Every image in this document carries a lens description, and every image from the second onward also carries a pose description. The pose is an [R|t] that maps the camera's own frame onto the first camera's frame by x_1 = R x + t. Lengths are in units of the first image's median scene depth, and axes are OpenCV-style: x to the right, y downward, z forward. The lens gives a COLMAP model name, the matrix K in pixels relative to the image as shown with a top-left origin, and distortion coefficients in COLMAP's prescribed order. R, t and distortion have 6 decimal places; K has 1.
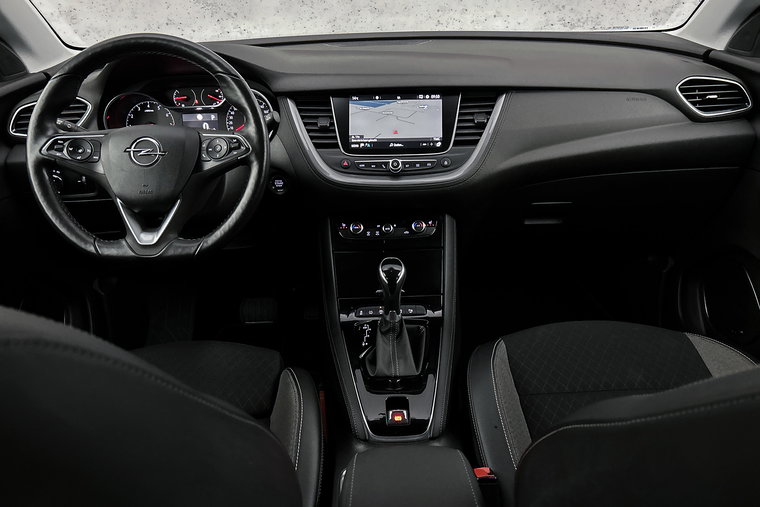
lens RADIAL K [[563.7, 0, 388.8], [0, 563.7, 269.2], [0, 0, 1]] dist [0.053500, -0.059313]
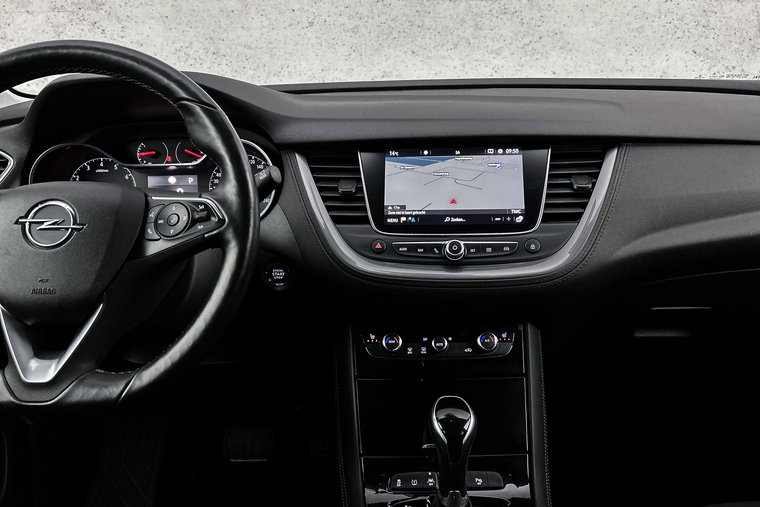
lens RADIAL K [[563.7, 0, 388.3], [0, 563.7, 269.7], [0, 0, 1]] dist [0.053500, -0.059313]
pose [[0.999581, 0.013086, -0.025811, -0.048551], [-0.016638, 0.989644, -0.142577, -0.066893], [0.023678, 0.142947, 0.989447, 0.356699]]
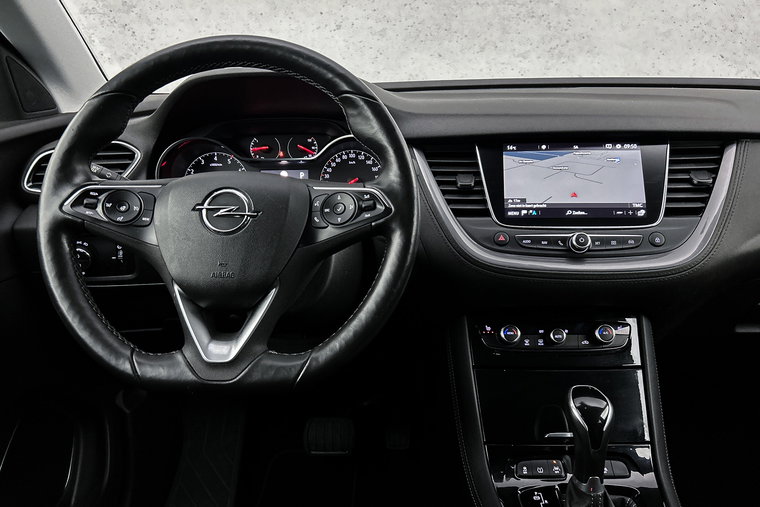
lens RADIAL K [[563.7, 0, 382.2], [0, 563.7, 272.3], [0, 0, 1]] dist [0.053500, -0.059313]
pose [[0.999057, 0.022053, -0.037393, -0.196445], [-0.027276, 0.988985, -0.145482, -0.046037], [0.033773, 0.146365, 0.988654, 0.339857]]
